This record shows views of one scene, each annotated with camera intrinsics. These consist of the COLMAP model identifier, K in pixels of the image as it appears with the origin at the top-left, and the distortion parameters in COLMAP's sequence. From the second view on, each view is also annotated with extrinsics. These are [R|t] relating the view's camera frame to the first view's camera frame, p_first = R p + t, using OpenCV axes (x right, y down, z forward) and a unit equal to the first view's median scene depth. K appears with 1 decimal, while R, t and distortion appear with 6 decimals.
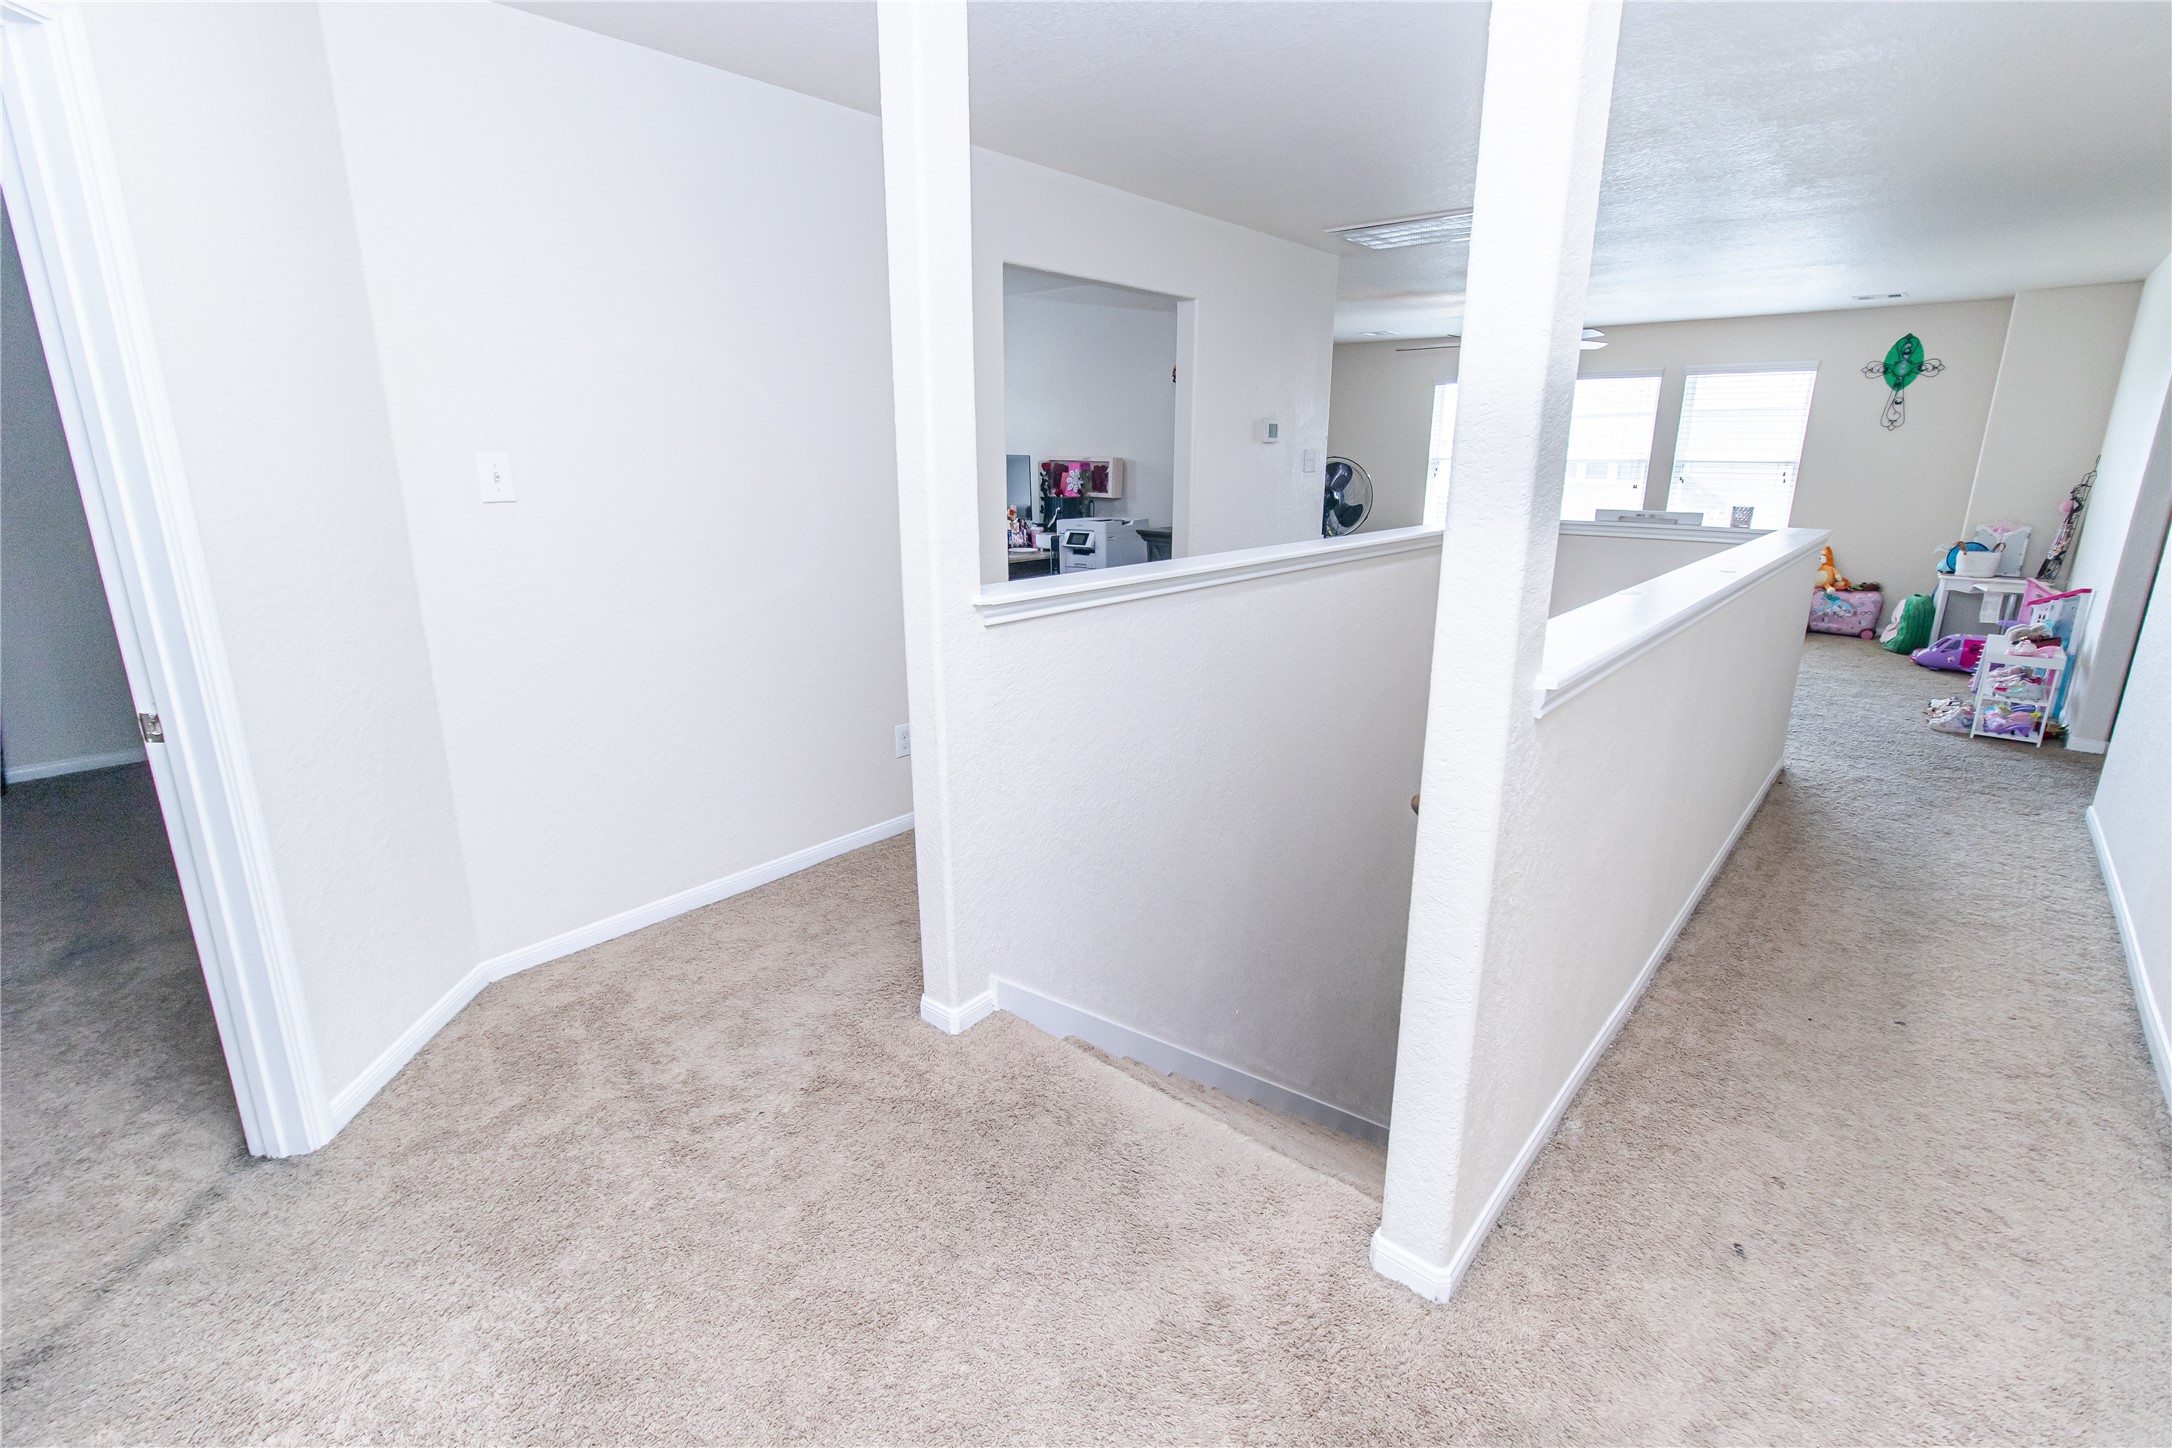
lens RADIAL K [[1024.6, 0, 1075.1], [0, 1024.6, 720.9], [0, 0, 1]] dist [0.000794, 0.000486]
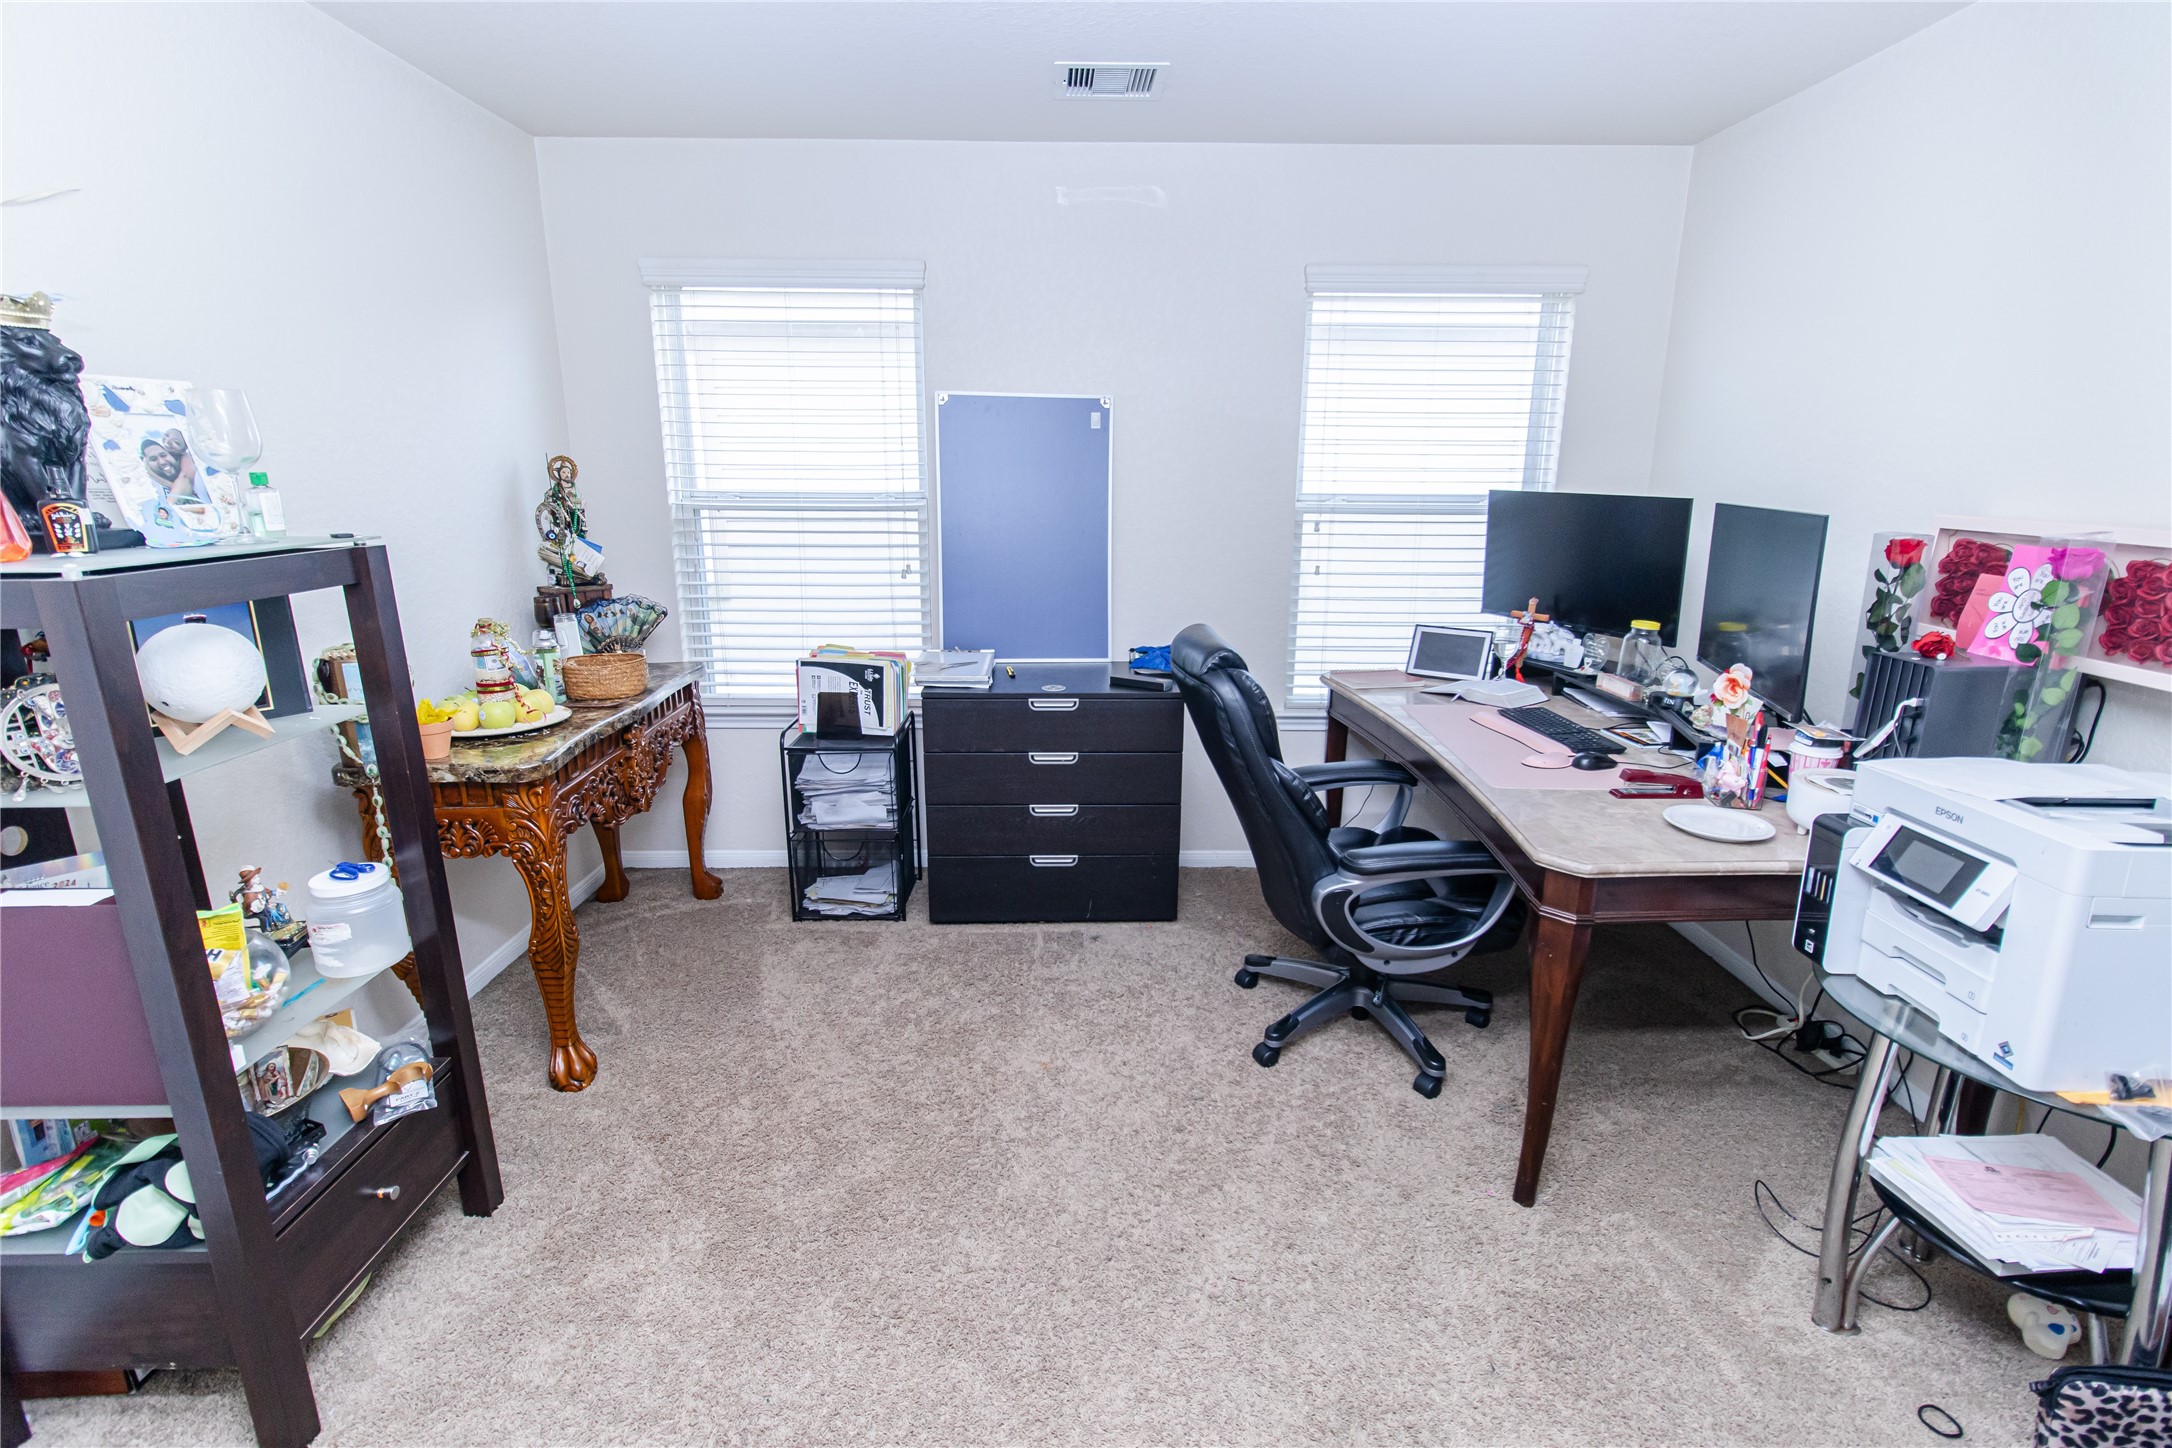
lens RADIAL K [[1006.9, 0, 1088.0], [0, 1006.9, 716.0], [0, 0, 1]] dist [0.003564, 0.001035]
pose [[0.661076, 0.181395, -0.728062, 0.036424], [-0.196213, 0.978365, 0.065597, -0.175804], [0.724209, 0.099490, 0.682366, 0.640195]]
